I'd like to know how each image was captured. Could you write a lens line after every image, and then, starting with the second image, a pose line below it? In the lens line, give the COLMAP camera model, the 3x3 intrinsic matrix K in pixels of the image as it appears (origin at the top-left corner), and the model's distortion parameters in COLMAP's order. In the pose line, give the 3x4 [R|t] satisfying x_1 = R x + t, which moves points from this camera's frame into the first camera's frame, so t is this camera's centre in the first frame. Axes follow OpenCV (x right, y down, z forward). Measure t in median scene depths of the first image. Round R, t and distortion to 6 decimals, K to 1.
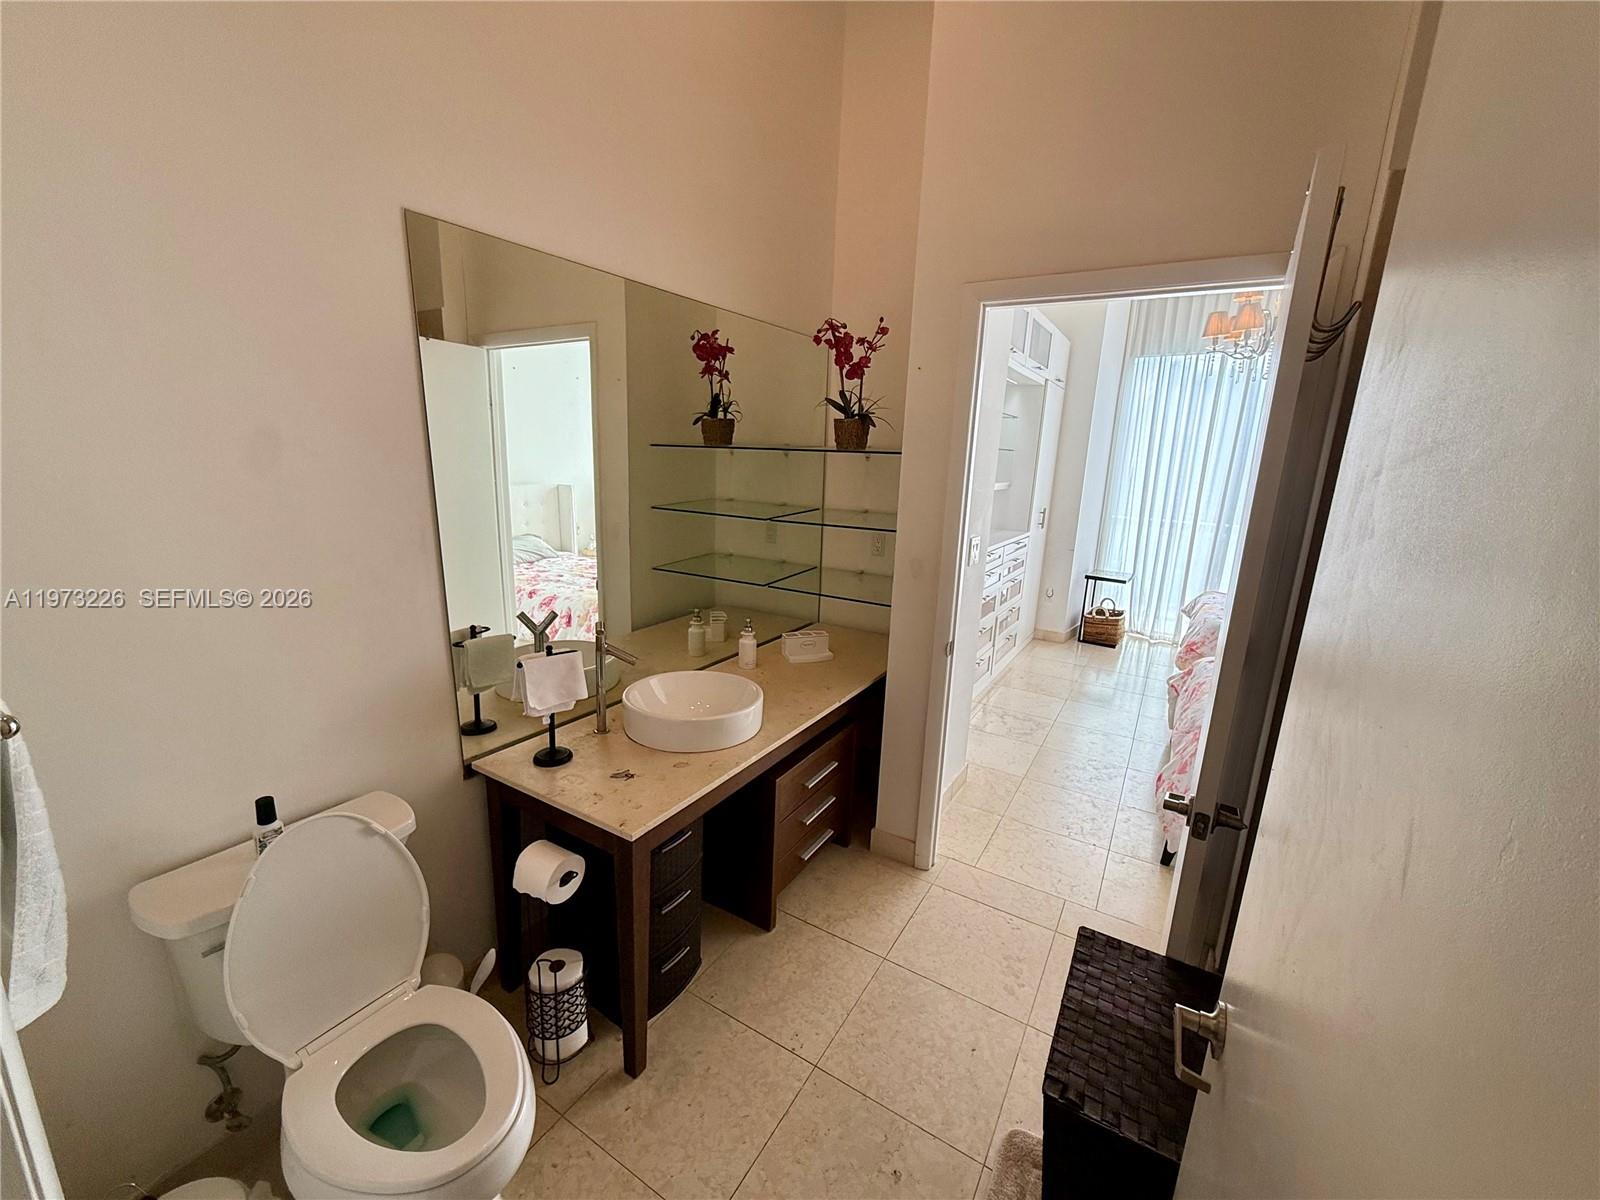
lens RADIAL K [[637.1, 0, 805.2], [0, 637.1, 602.0], [0, 0, 1]] dist [-0.001686, 0.000608]
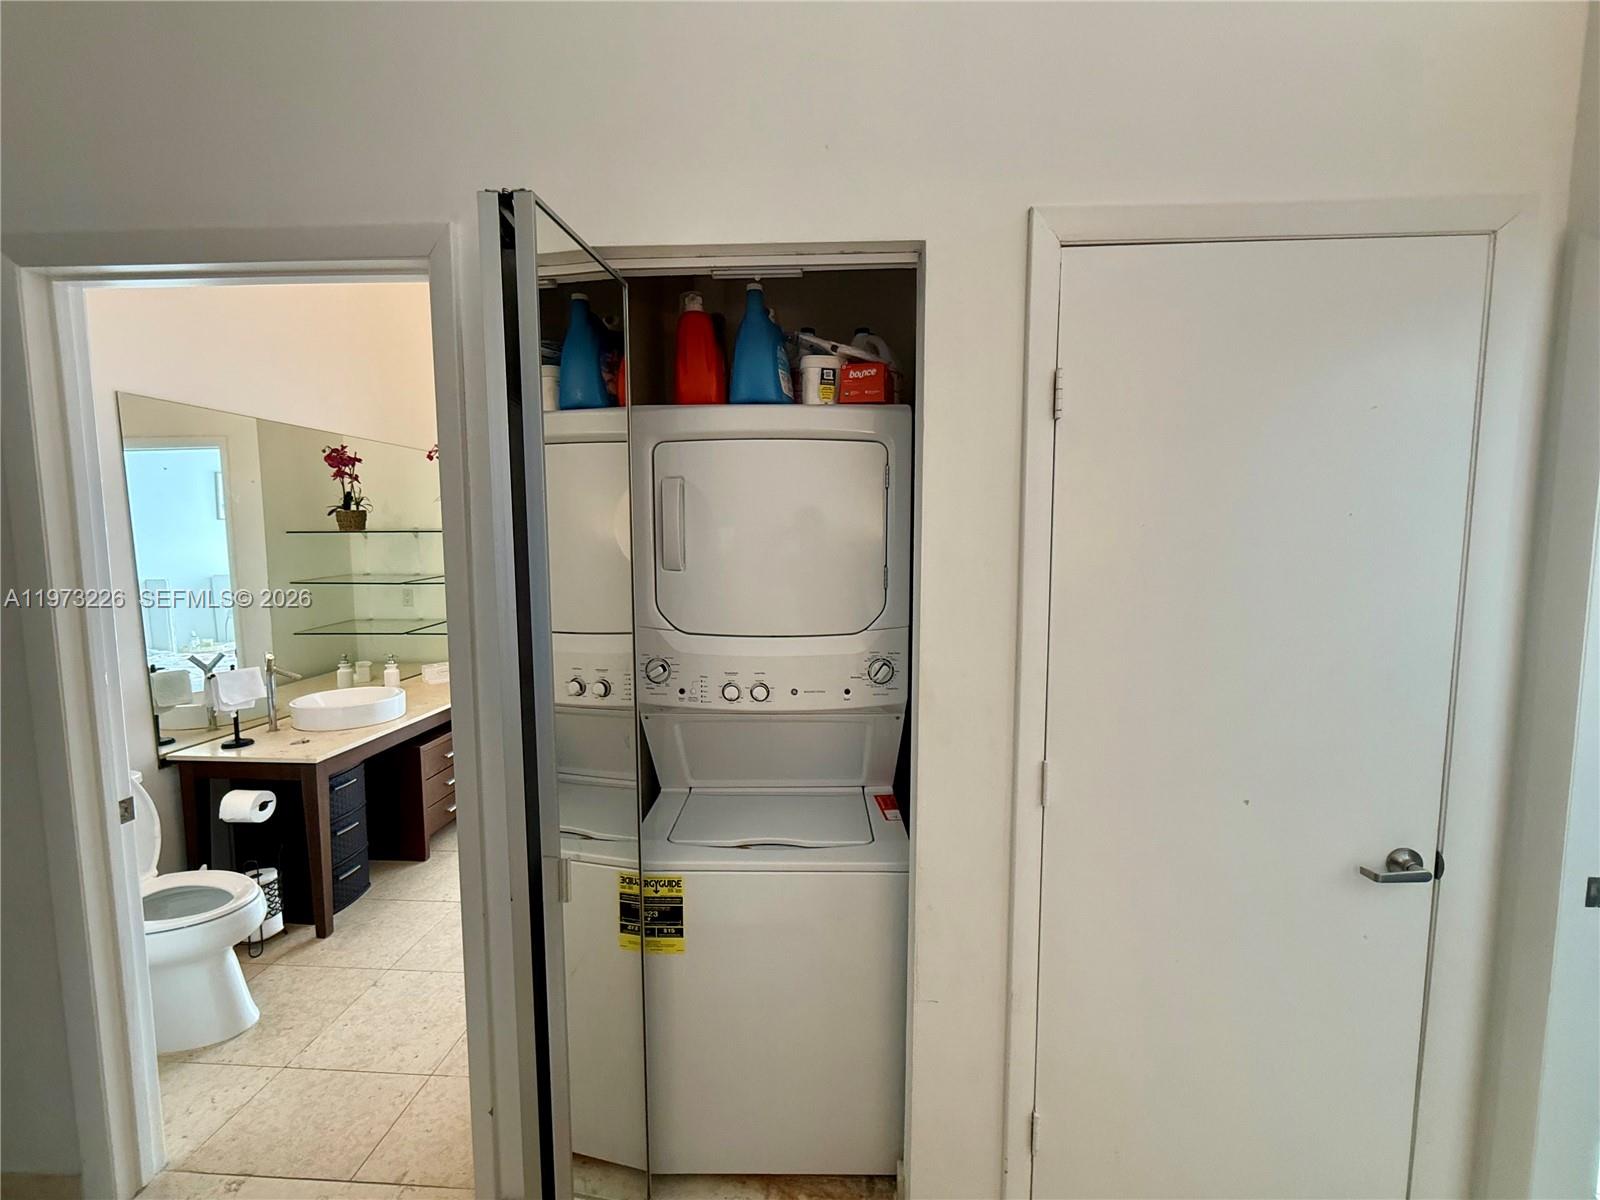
lens RADIAL K [[653.1, 0, 800.0], [0, 653.1, 600.0], [0, 0, 1]] dist [-0.002165, -0.000398]
pose [[0.885867, -0.083798, 0.456309, 0.053819], [0.141413, 0.985521, -0.093551, 0.152719], [-0.441862, 0.147401, 0.884890, -0.579527]]
